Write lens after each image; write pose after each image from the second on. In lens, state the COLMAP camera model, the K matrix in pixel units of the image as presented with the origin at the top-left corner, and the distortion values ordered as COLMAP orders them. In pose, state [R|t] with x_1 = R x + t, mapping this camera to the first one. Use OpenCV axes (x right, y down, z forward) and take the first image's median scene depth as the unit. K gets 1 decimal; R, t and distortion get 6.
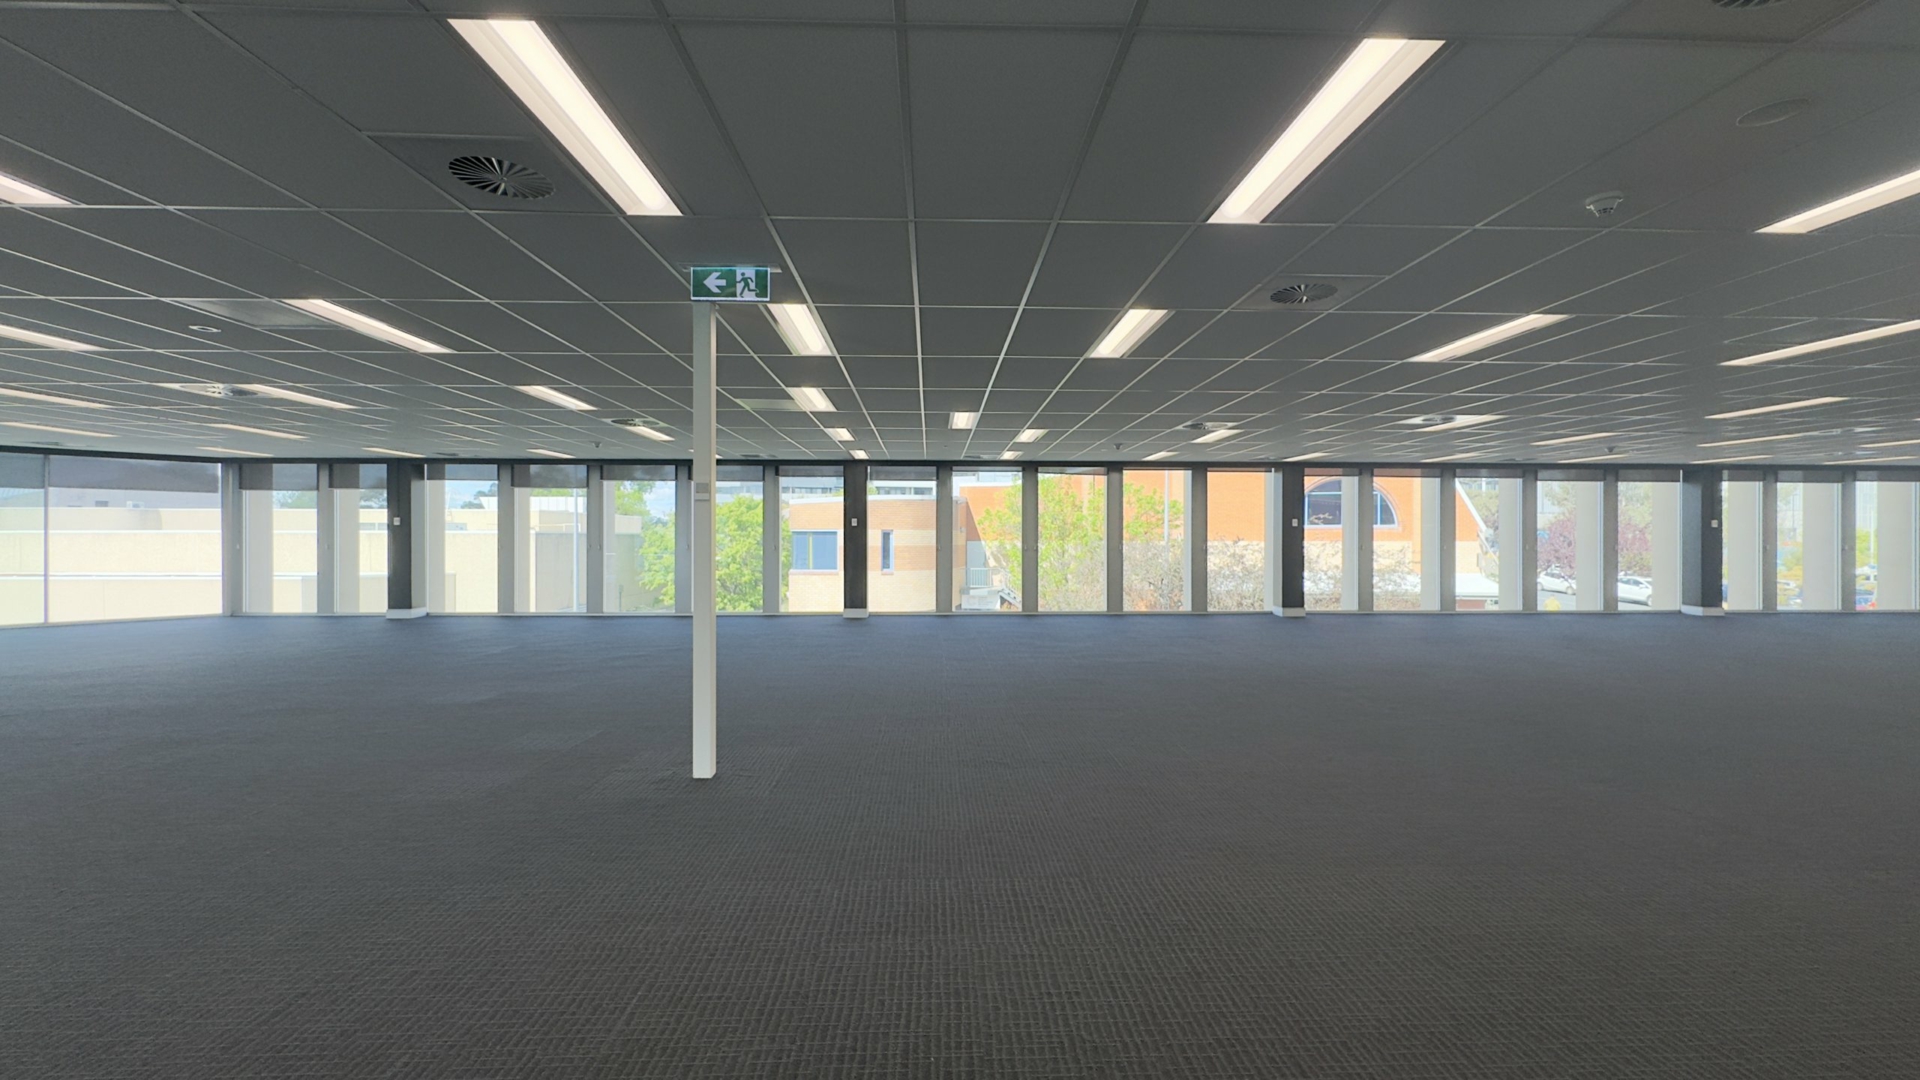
lens RADIAL K [[773.4, 0, 963.3], [0, 773.4, 540.3], [0, 0, 1]] dist [-0.001498, -0.000151]
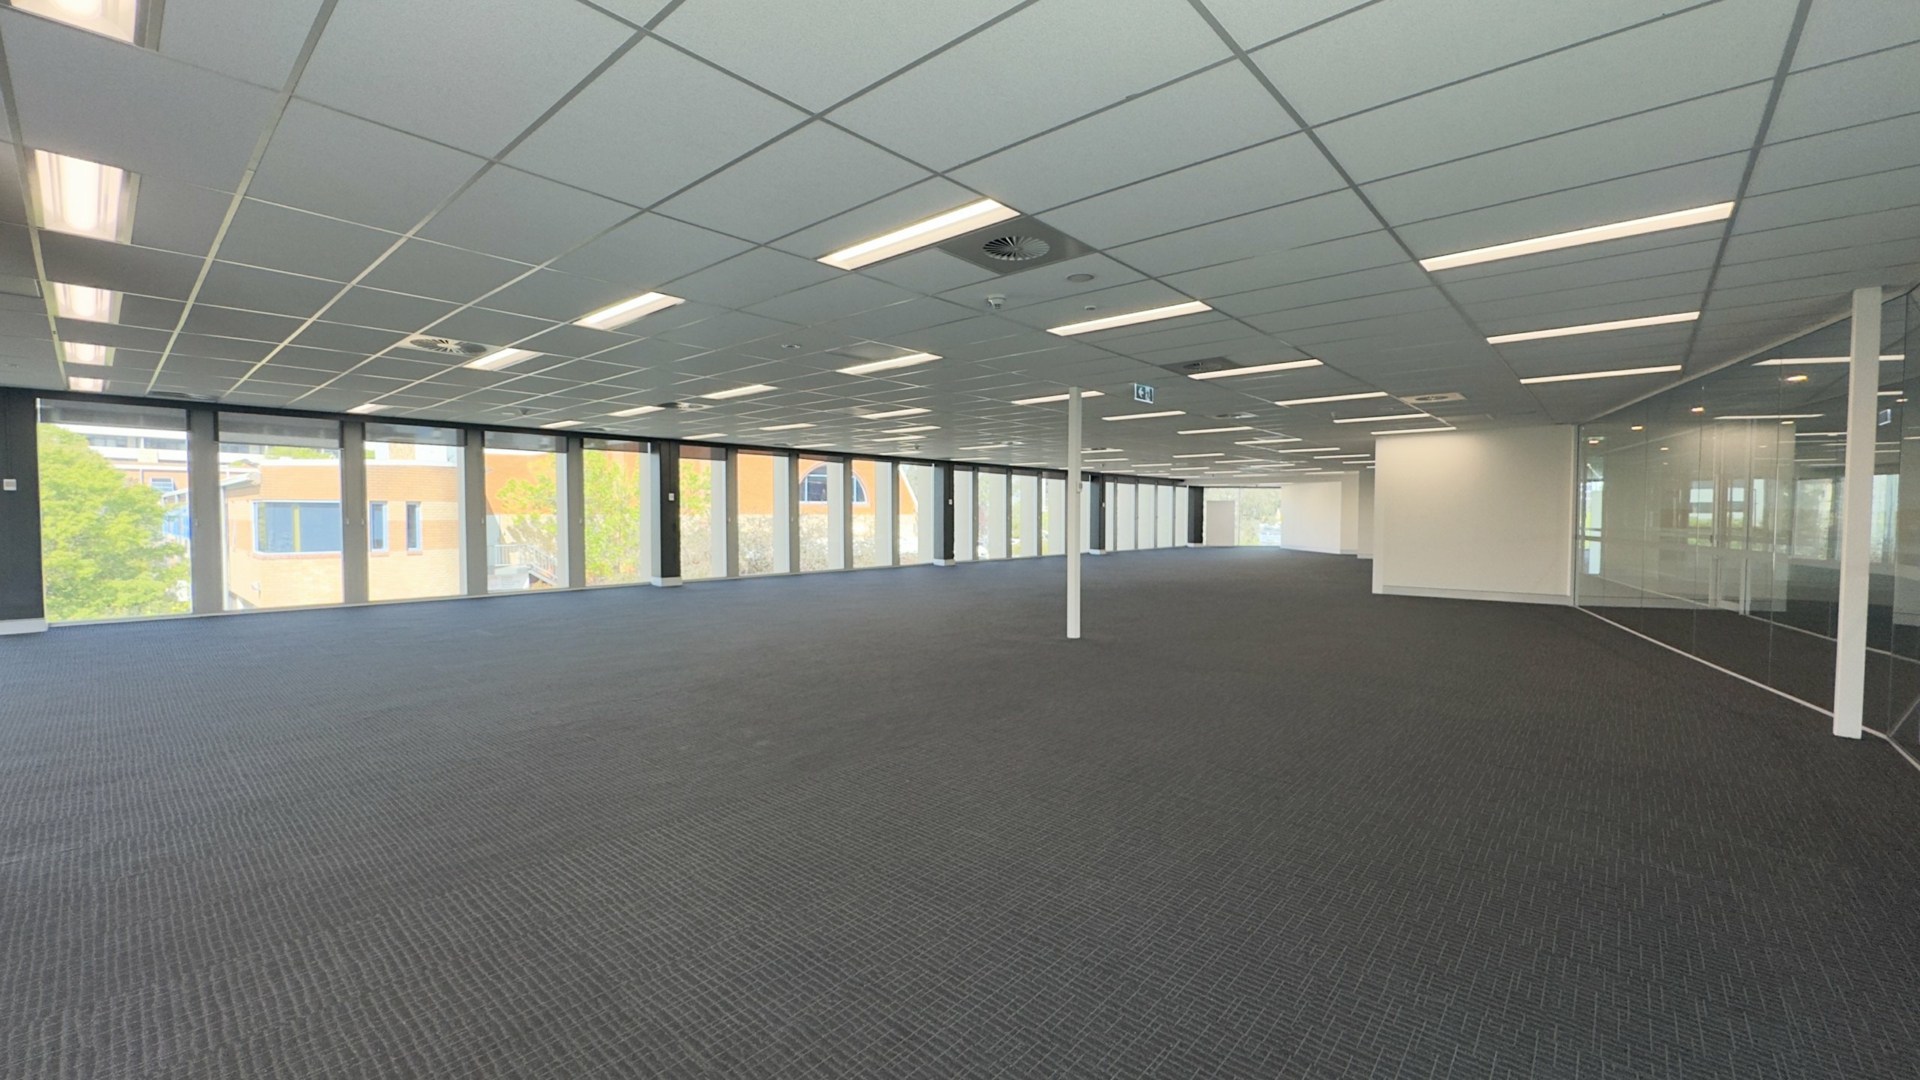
lens RADIAL K [[773.4, 0, 954.4], [0, 773.4, 532.9], [0, 0, 1]] dist [-0.001498, -0.000151]
pose [[0.689227, -0.018681, 0.724305, -0.273477], [0.000423, 0.999678, 0.025381, -0.000696], [-0.724546, -0.017187, 0.689013, -0.008158]]
